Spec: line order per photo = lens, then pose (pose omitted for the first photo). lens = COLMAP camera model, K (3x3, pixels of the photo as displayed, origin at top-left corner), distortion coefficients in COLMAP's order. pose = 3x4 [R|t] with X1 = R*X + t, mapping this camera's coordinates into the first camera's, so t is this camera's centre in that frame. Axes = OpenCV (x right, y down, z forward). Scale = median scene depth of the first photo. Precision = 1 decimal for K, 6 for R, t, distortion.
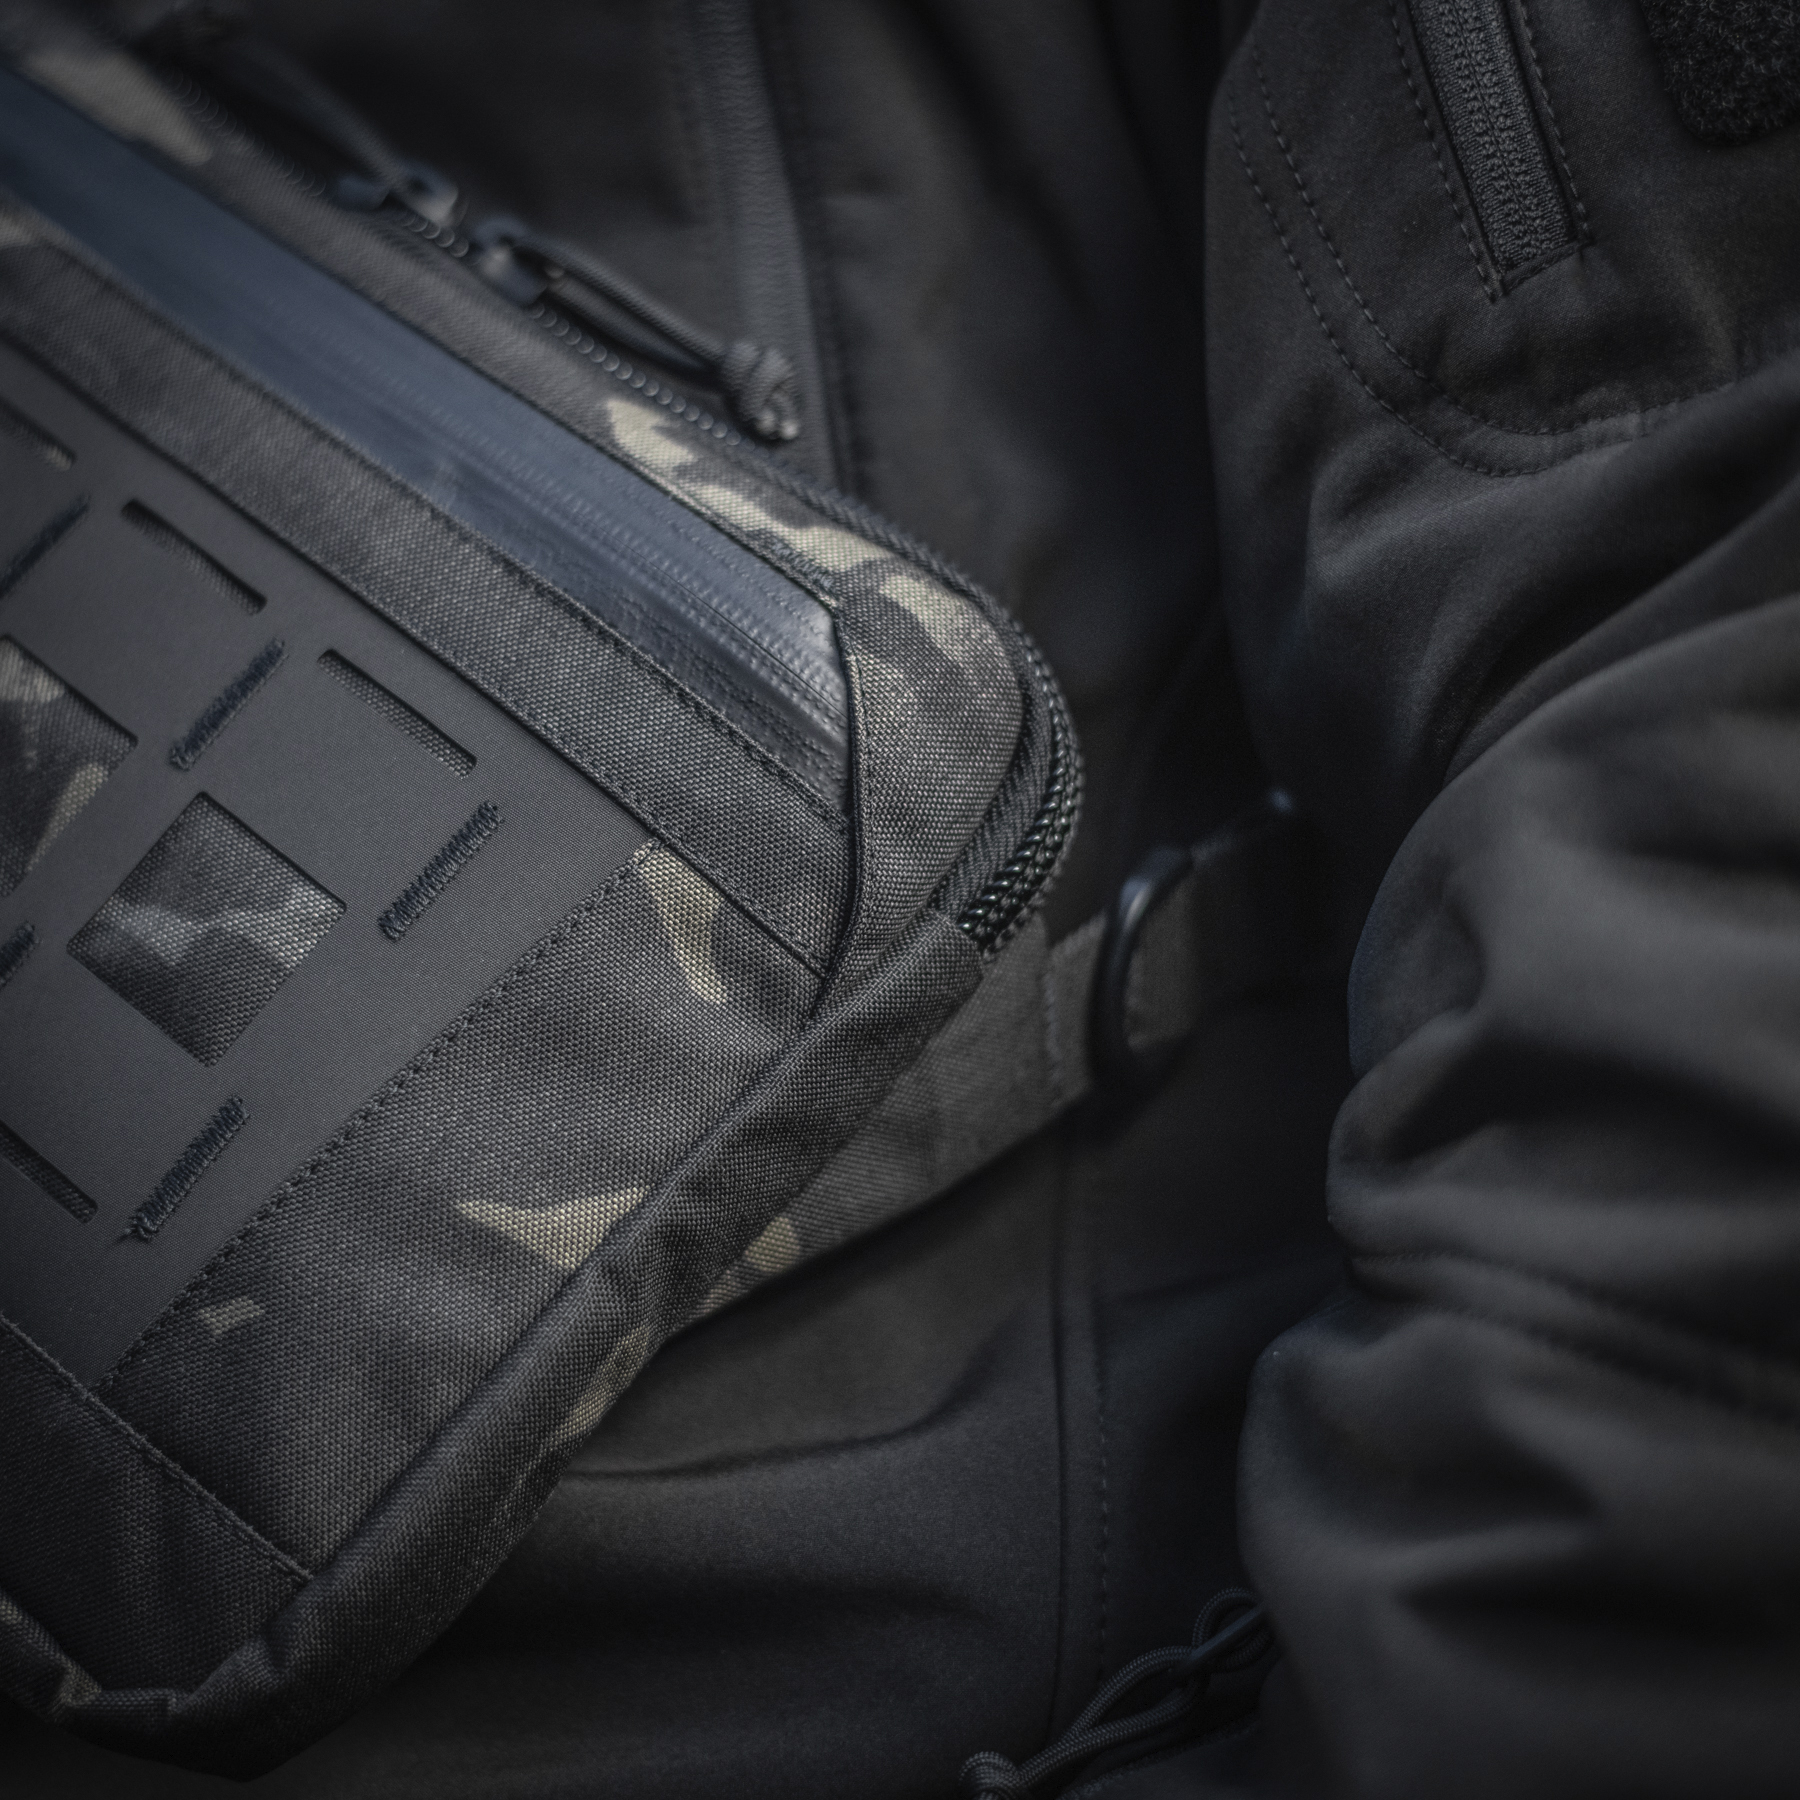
lens RADIAL K [[4347.6, 0, 900.6], [0, 4347.6, 899.7], [0, 0, 1]] dist [-0.192843, 0.000000]
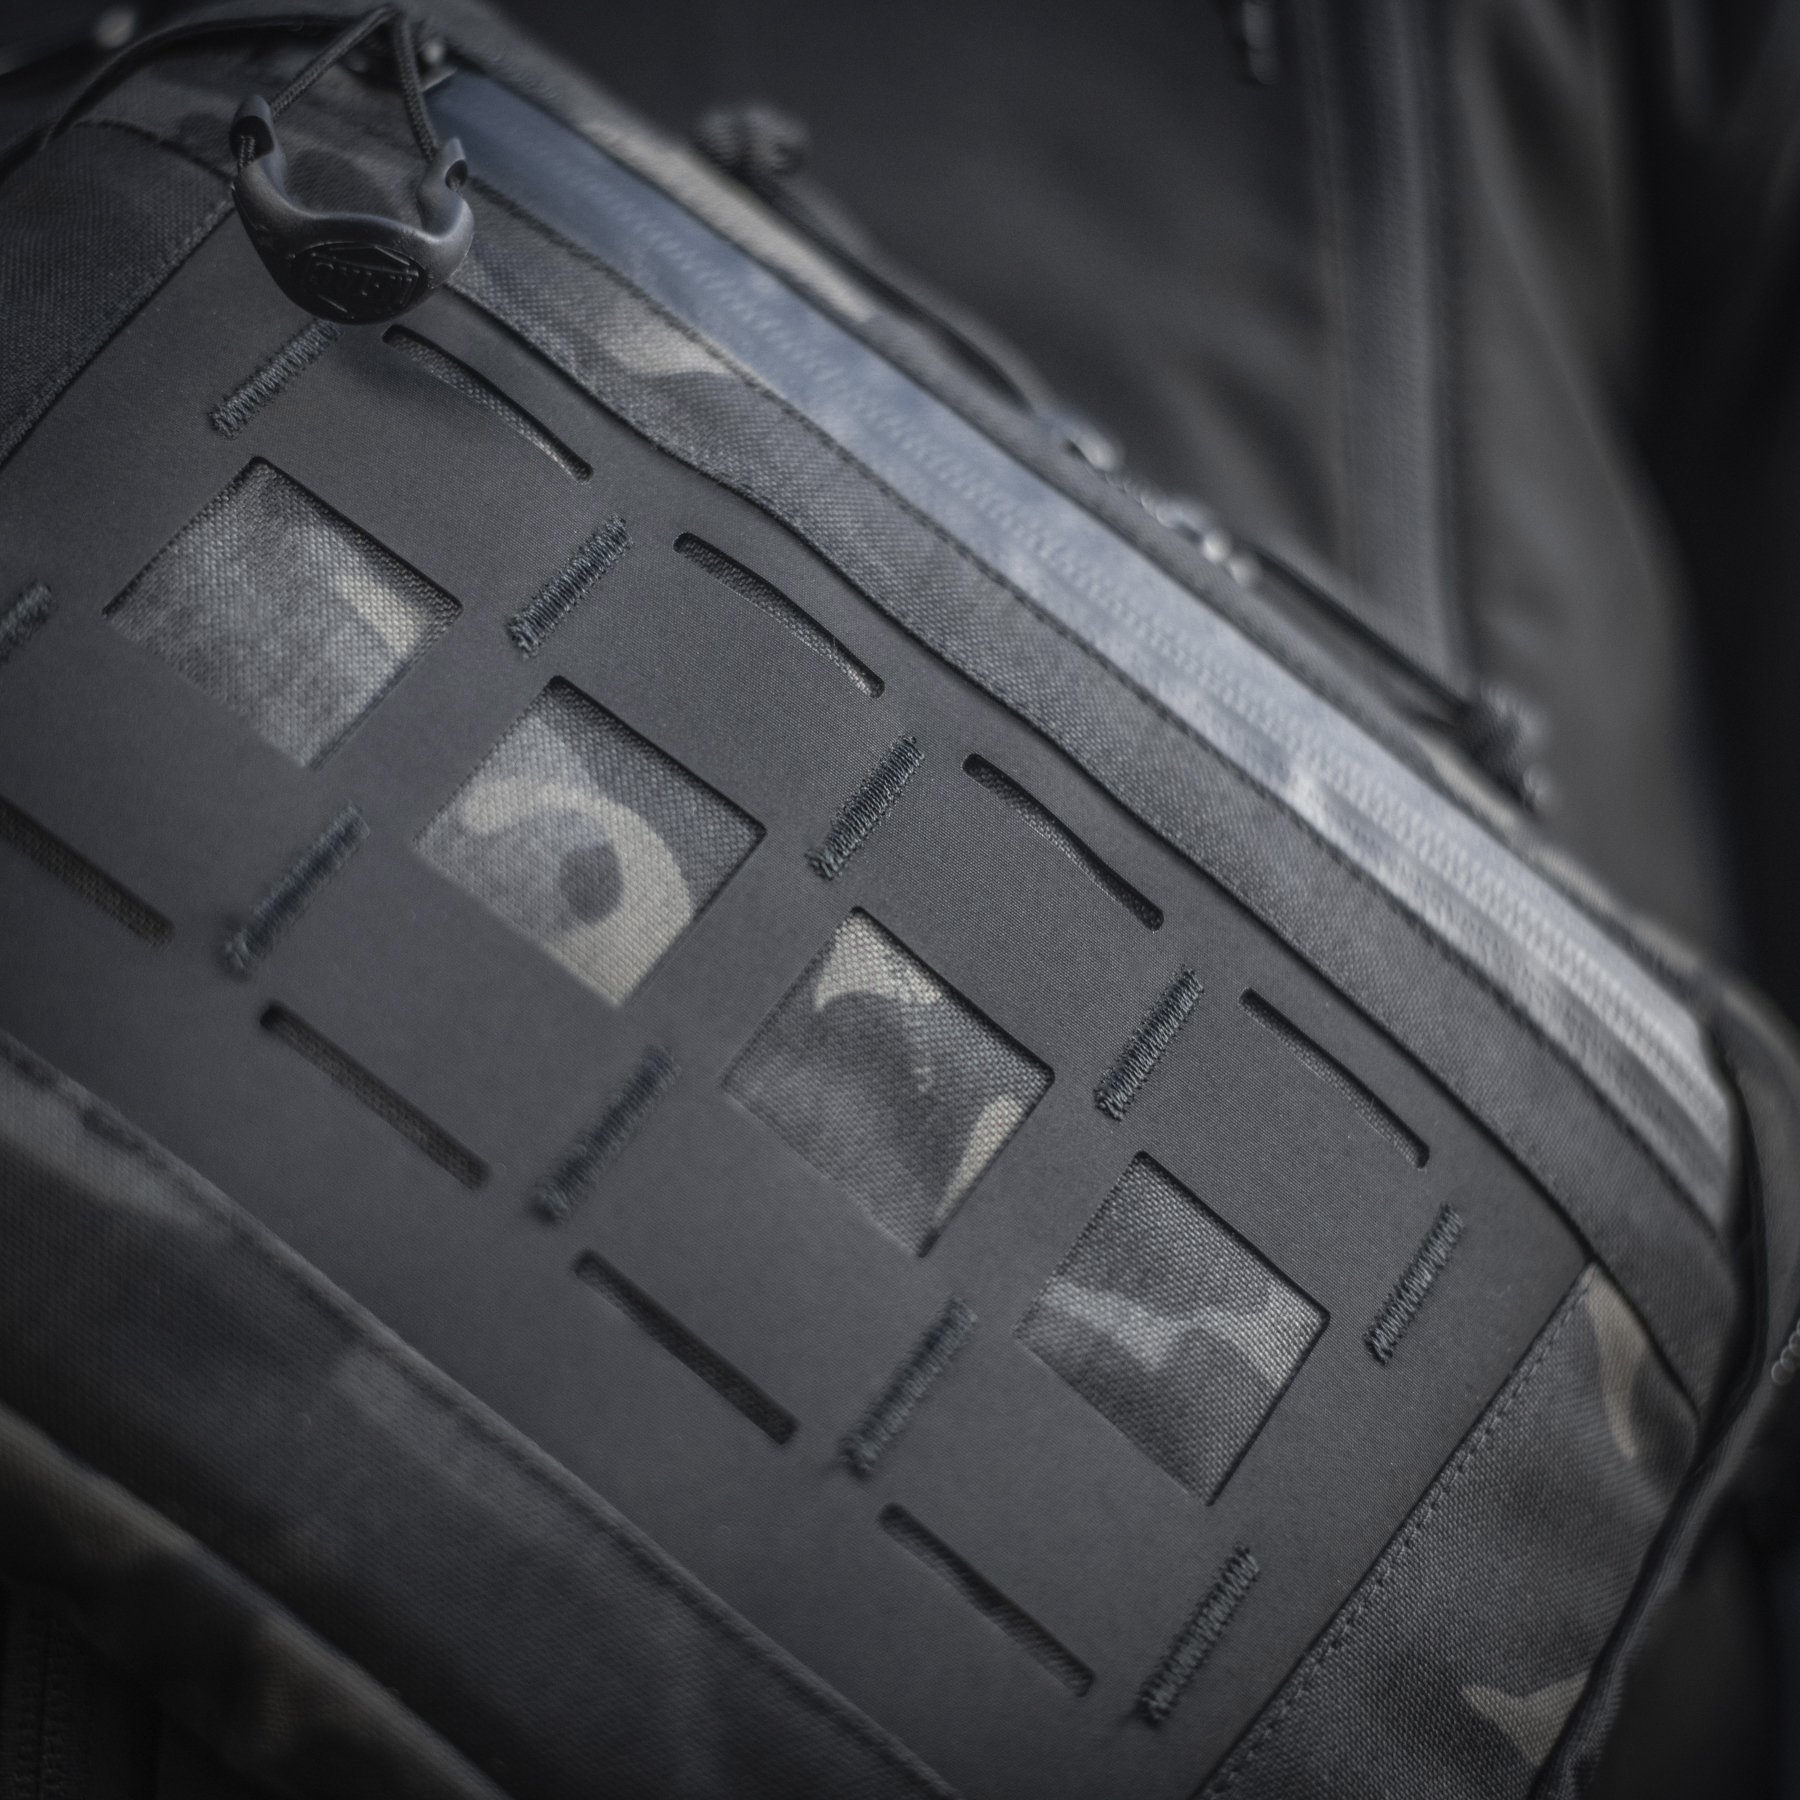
lens RADIAL K [[4347.6, 0, 983.3], [0, 4347.6, 790.1], [0, 0, 1]] dist [-0.192843, 0.000000]
pose [[0.787991, 0.152933, 0.596390, -0.677969], [-0.113748, 0.988146, -0.103101, -0.004882], [-0.605088, 0.013404, 0.796046, 0.387235]]
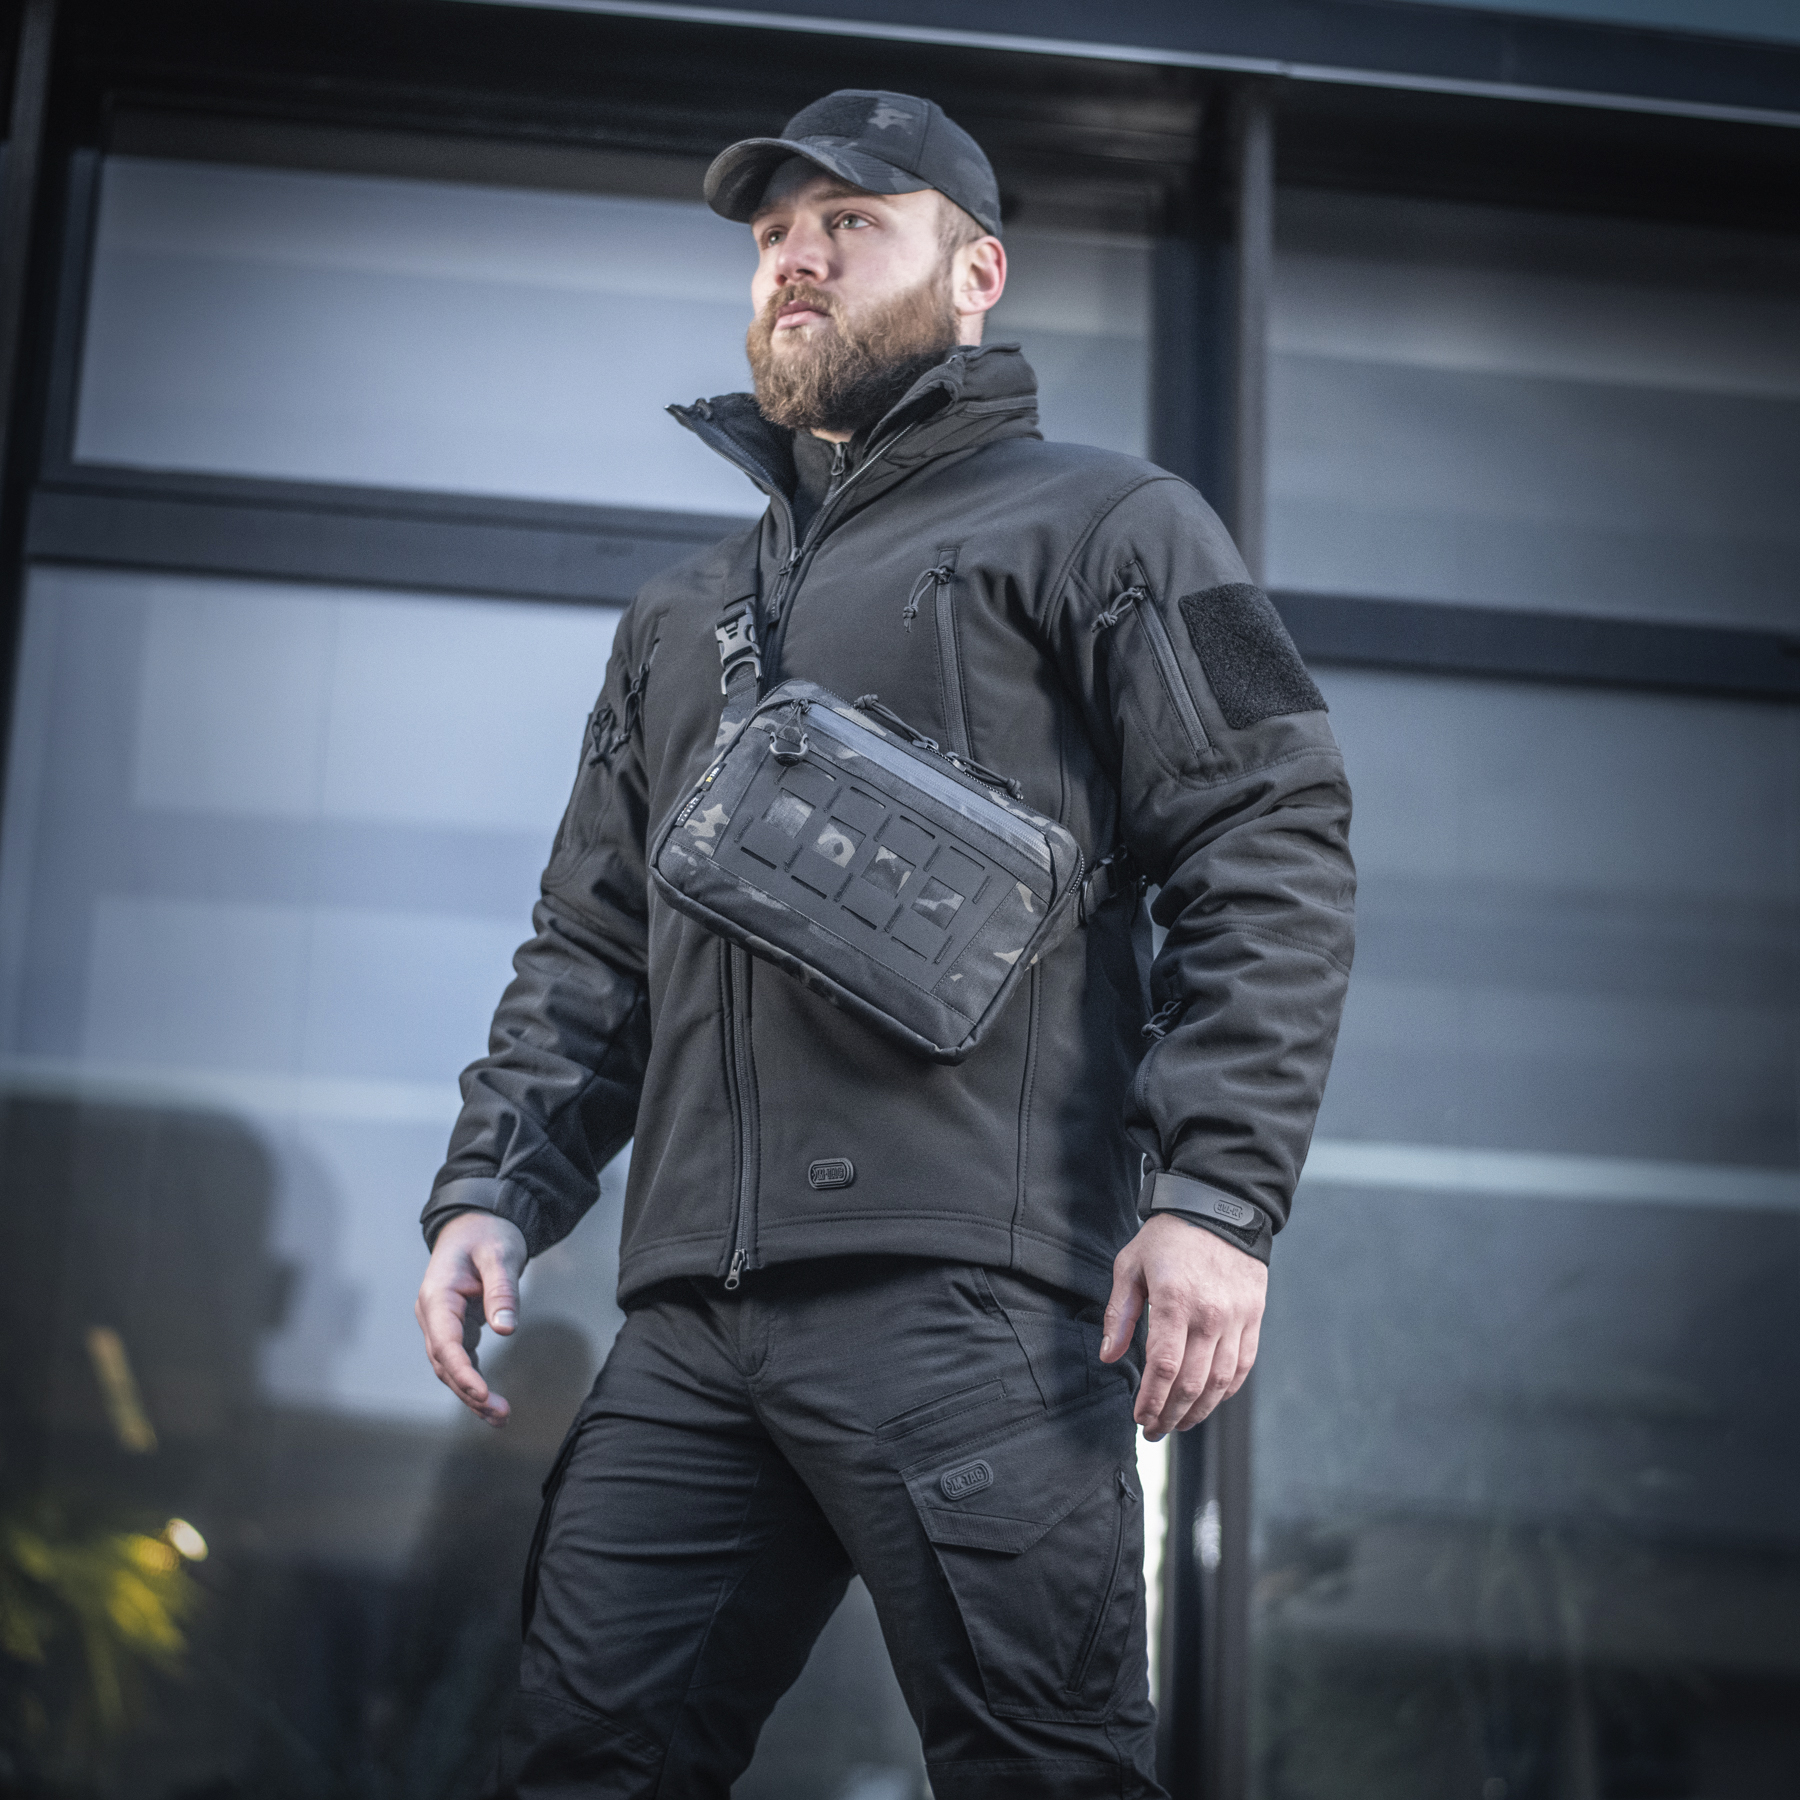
lens RADIAL K [[4347.6, 0, 899.6], [0, 4347.6, 895.2], [0, 0, 1]] dist [-0.192843, 0.000000]
pose [[0.923667, -0.050959, 0.379792, -2.161145], [0.025412, 0.997082, 0.071982, -0.375326], [-0.382352, -0.056836, 0.922267, -3.736659]]
